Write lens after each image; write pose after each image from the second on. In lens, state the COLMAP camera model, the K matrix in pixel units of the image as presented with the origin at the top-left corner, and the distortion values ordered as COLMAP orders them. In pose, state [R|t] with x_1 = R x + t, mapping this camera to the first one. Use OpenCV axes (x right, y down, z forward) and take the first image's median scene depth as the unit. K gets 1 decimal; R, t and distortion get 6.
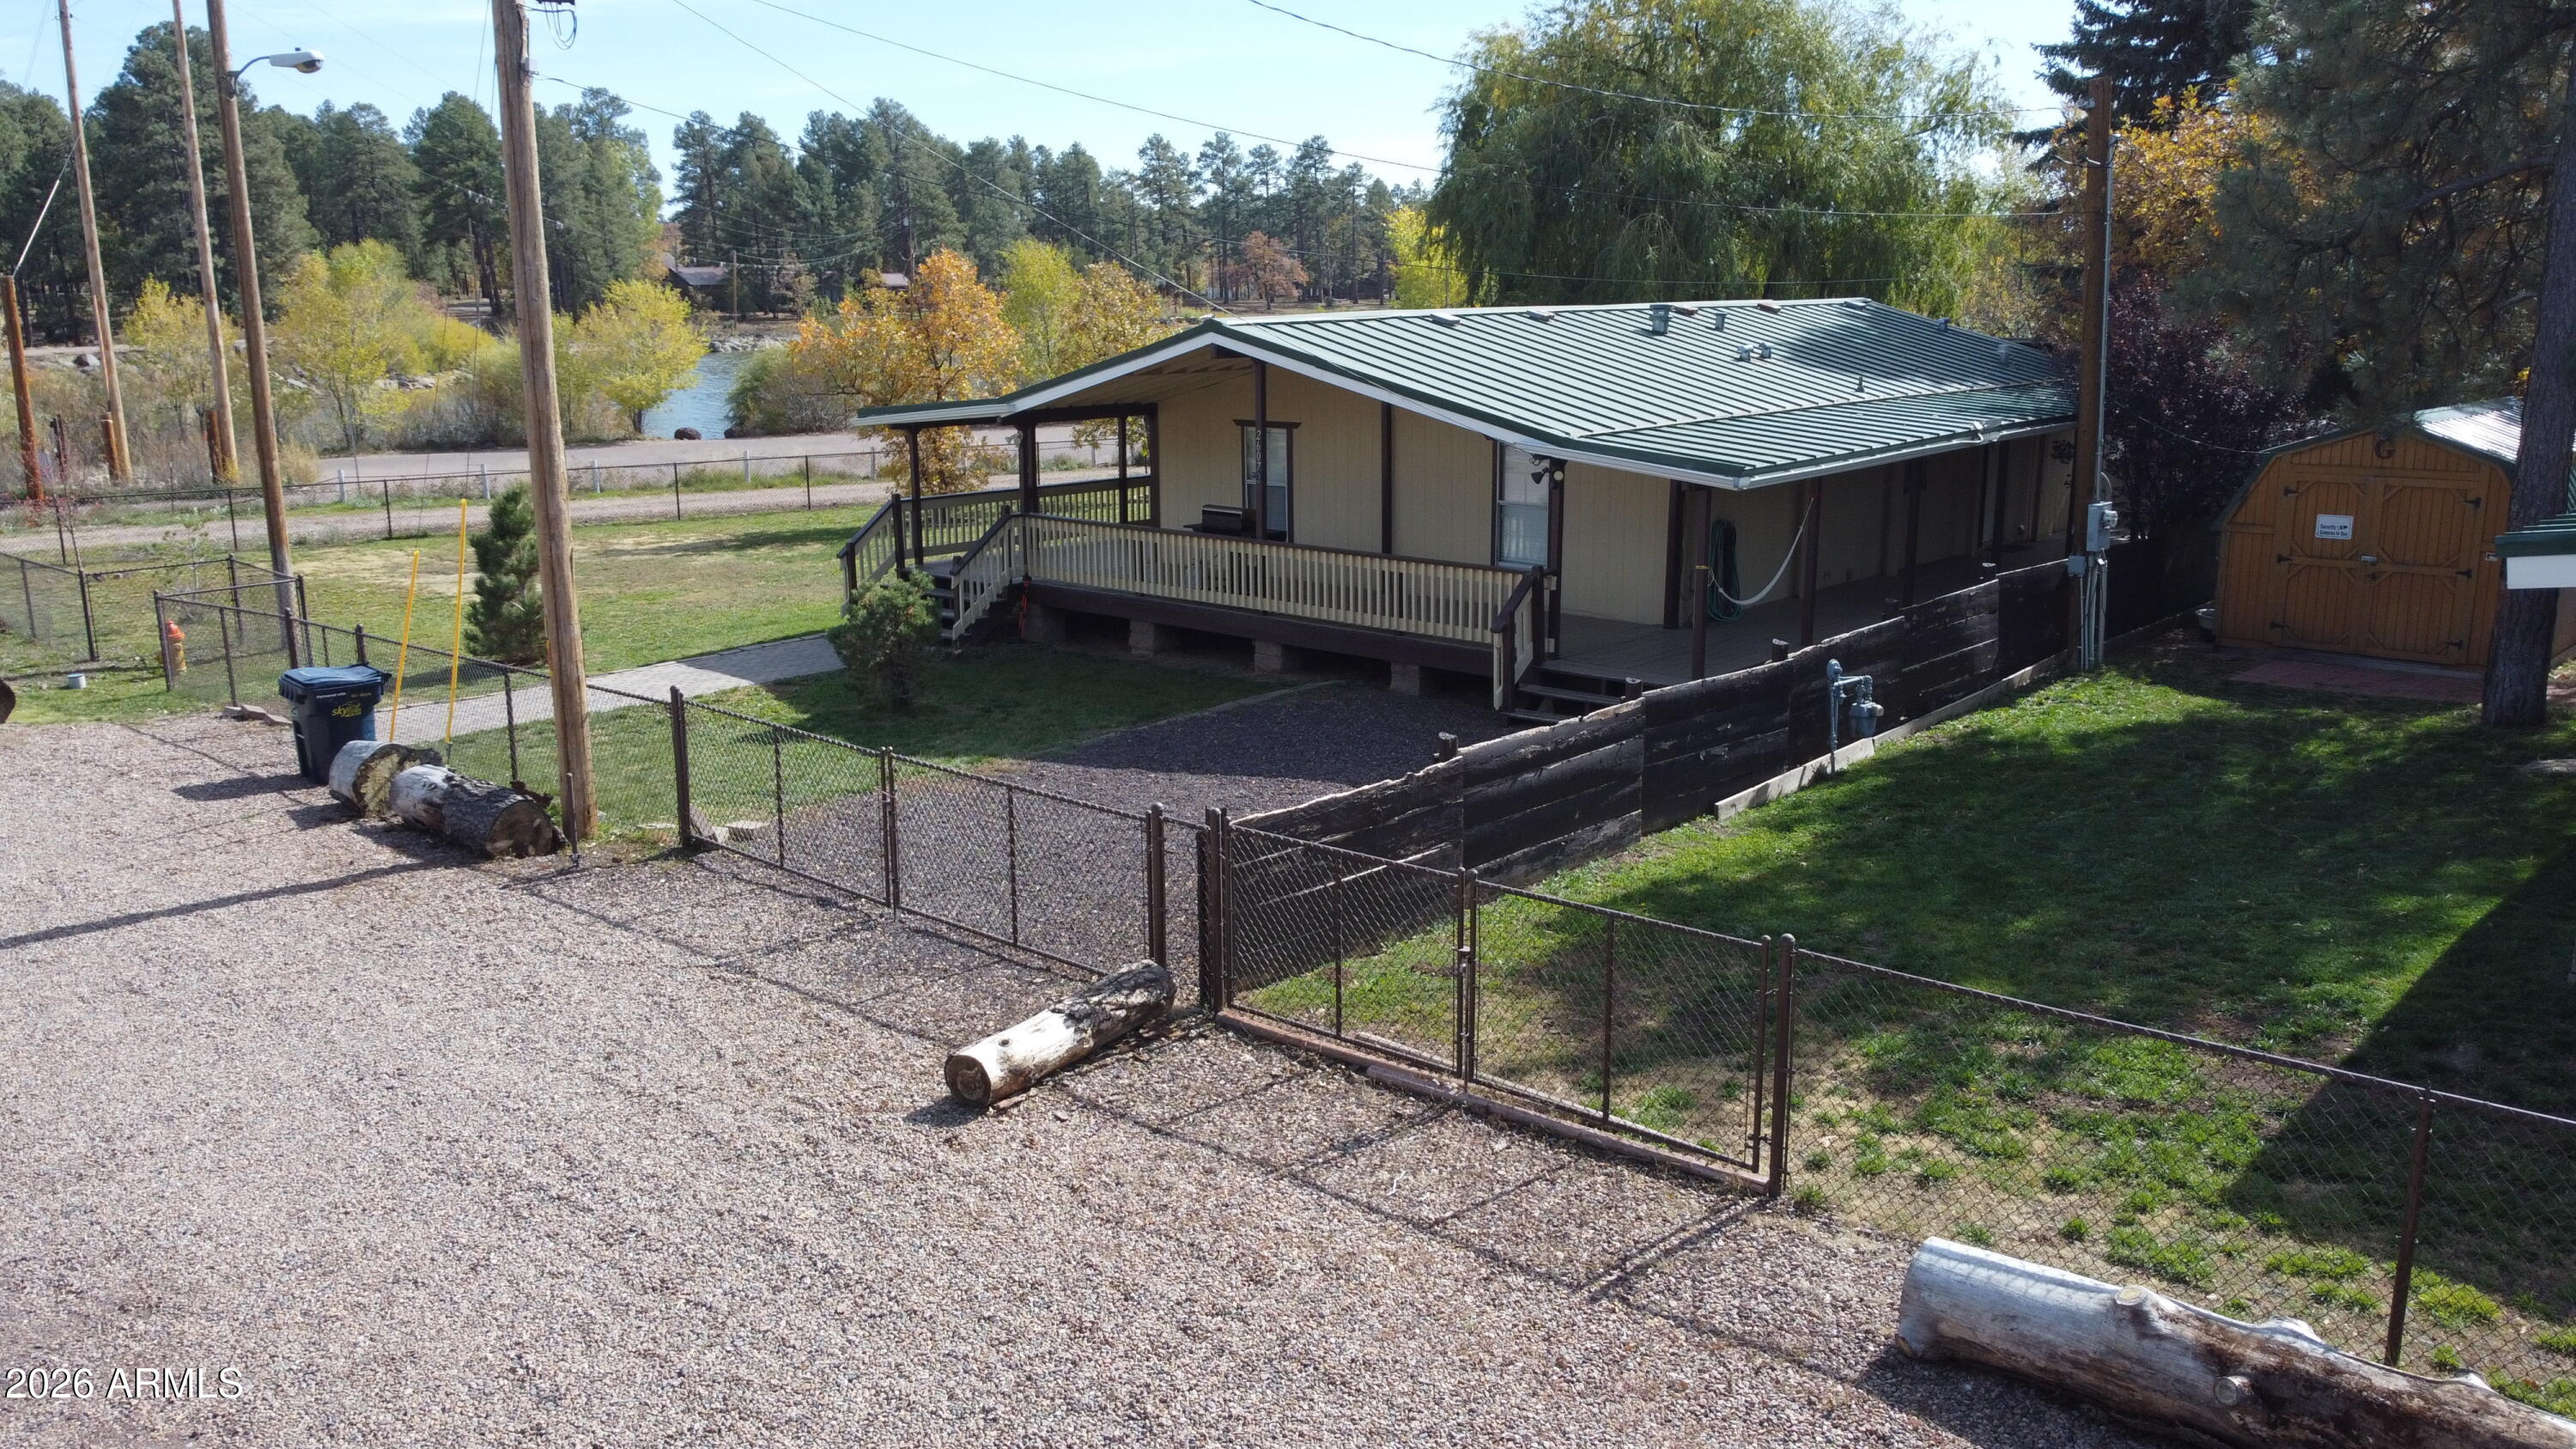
lens RADIAL K [[1950.9, 0, 1291.8], [0, 1950.9, 730.8], [0, 0, 1]] dist [0.005839, -0.009757]
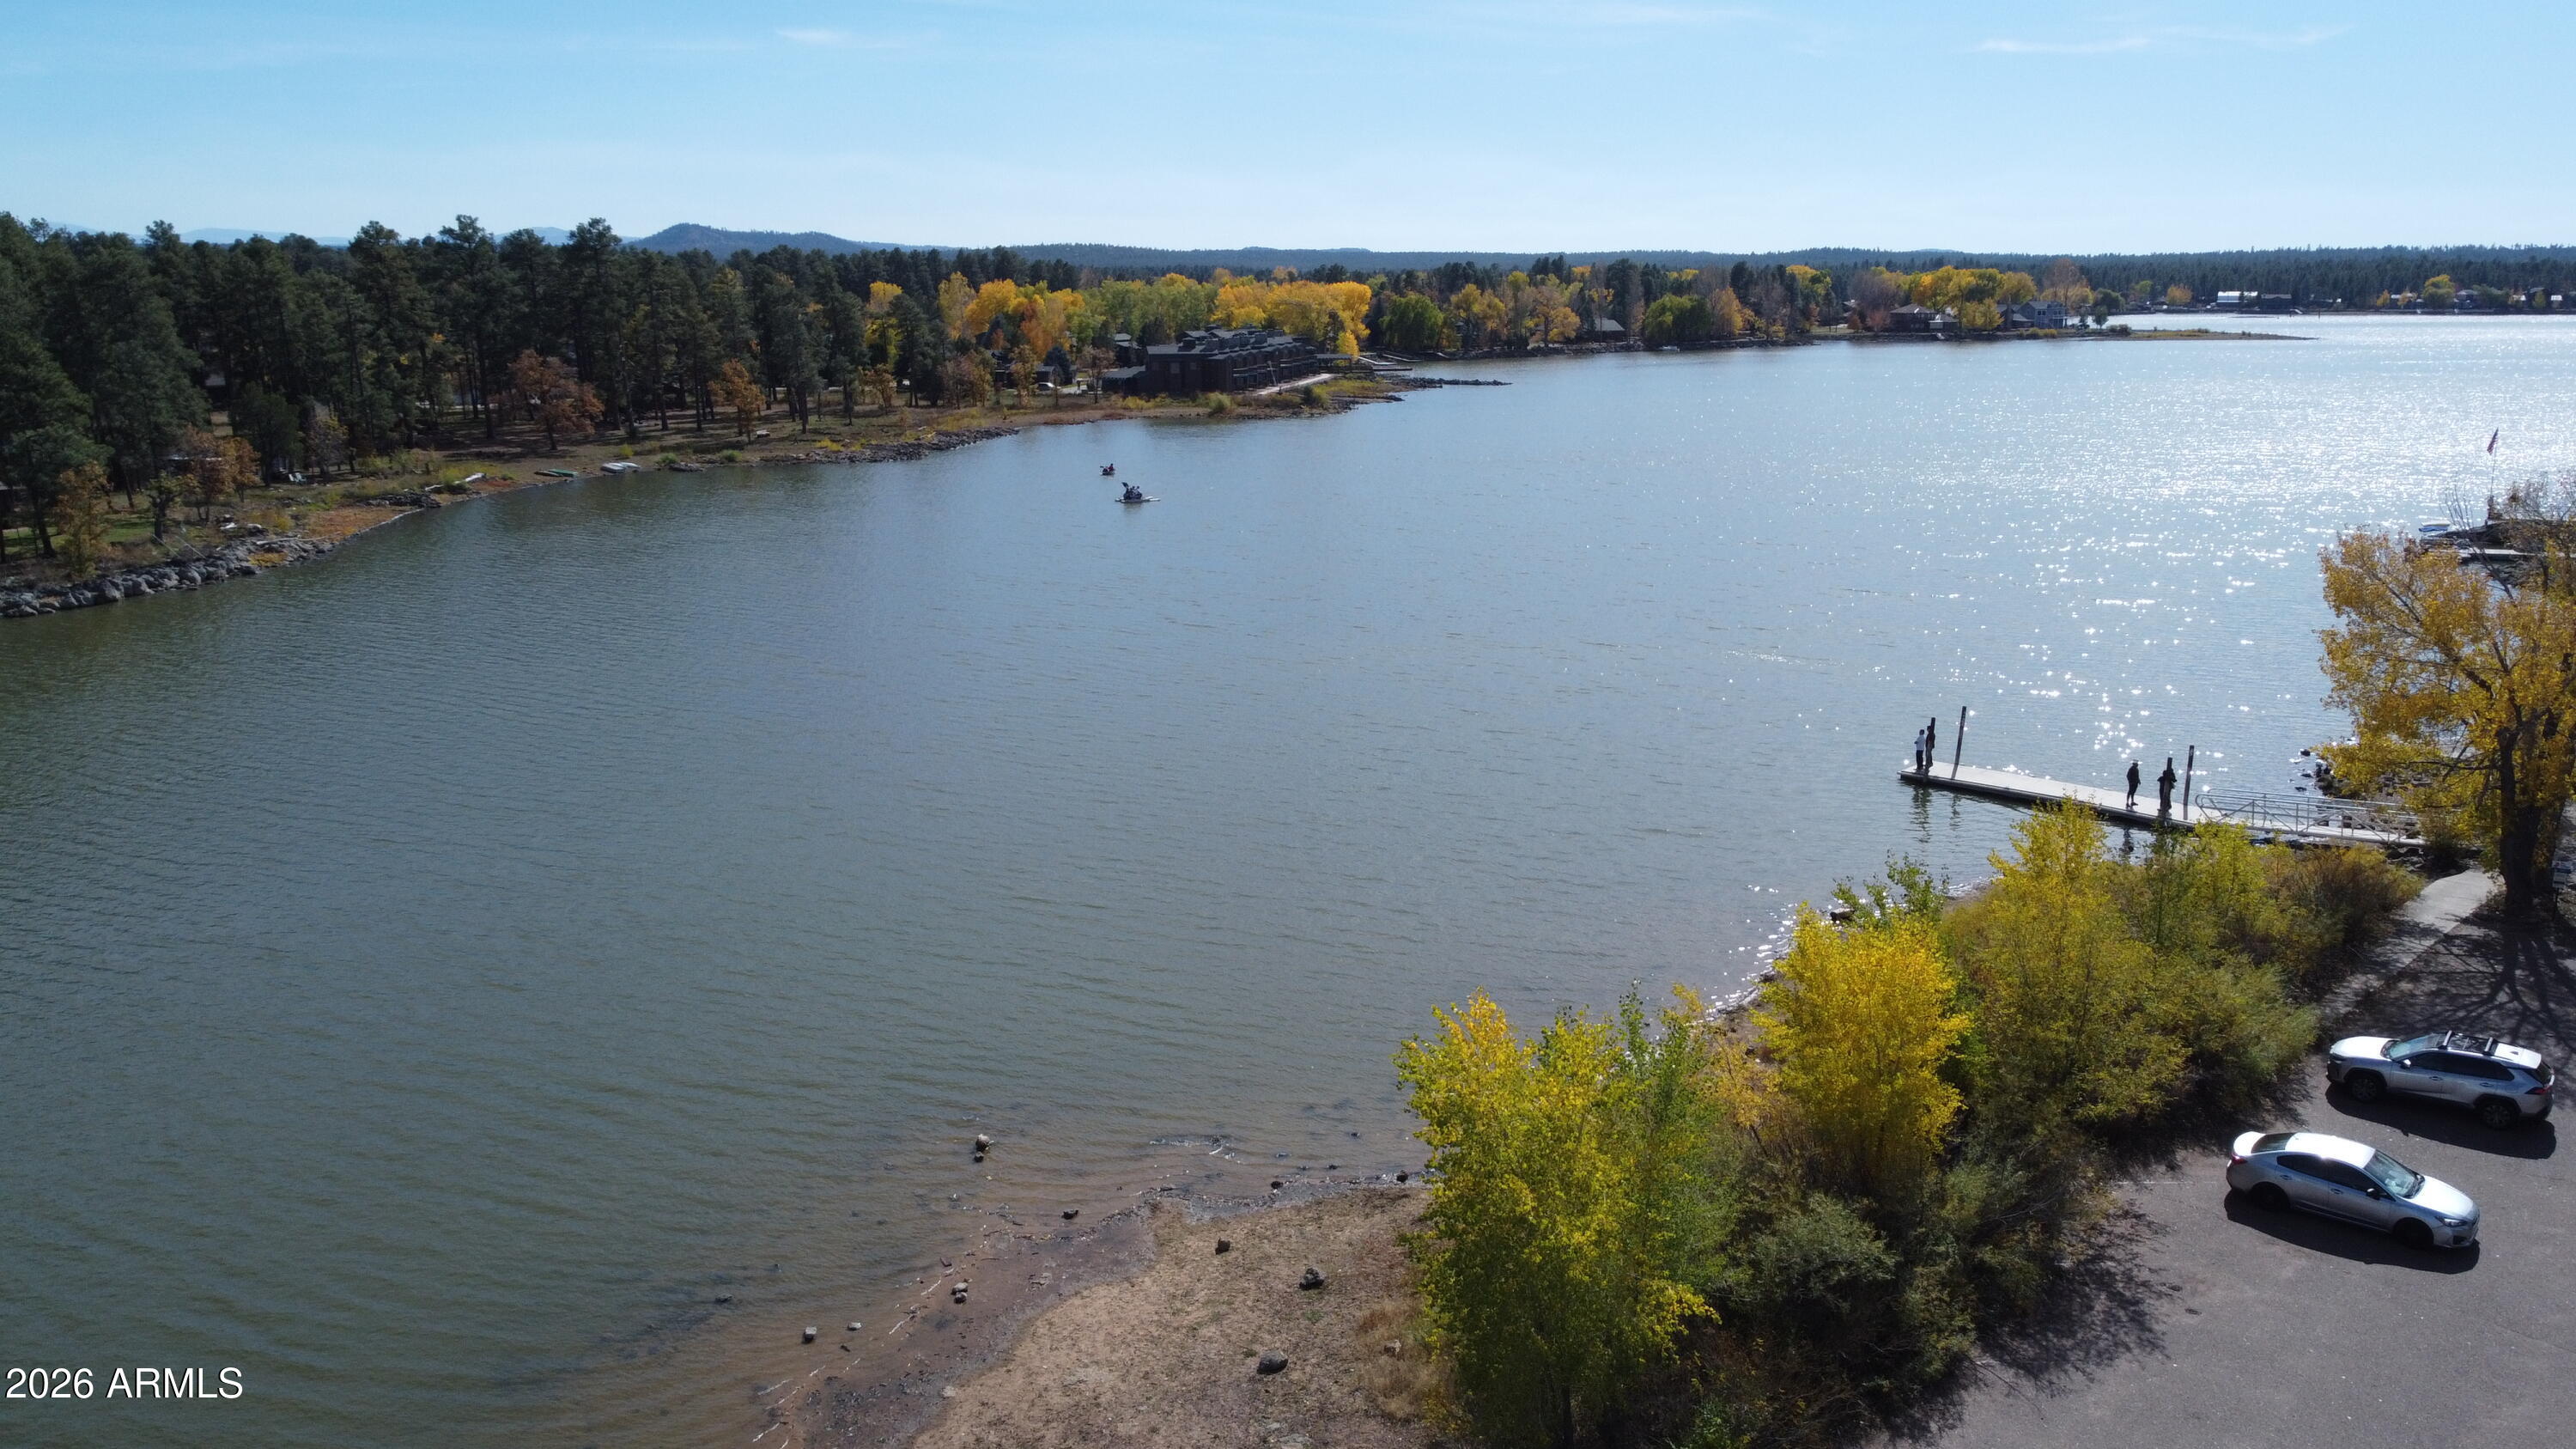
lens RADIAL K [[1950.9, 0, 1291.8], [0, 1950.9, 730.8], [0, 0, 1]] dist [0.005839, -0.009757]
pose [[0.930604, -0.085964, 0.355789, -0.348361], [0.086140, 0.996164, 0.015381, -1.312055], [-0.355747, 0.016334, 0.934440, 2.563209]]
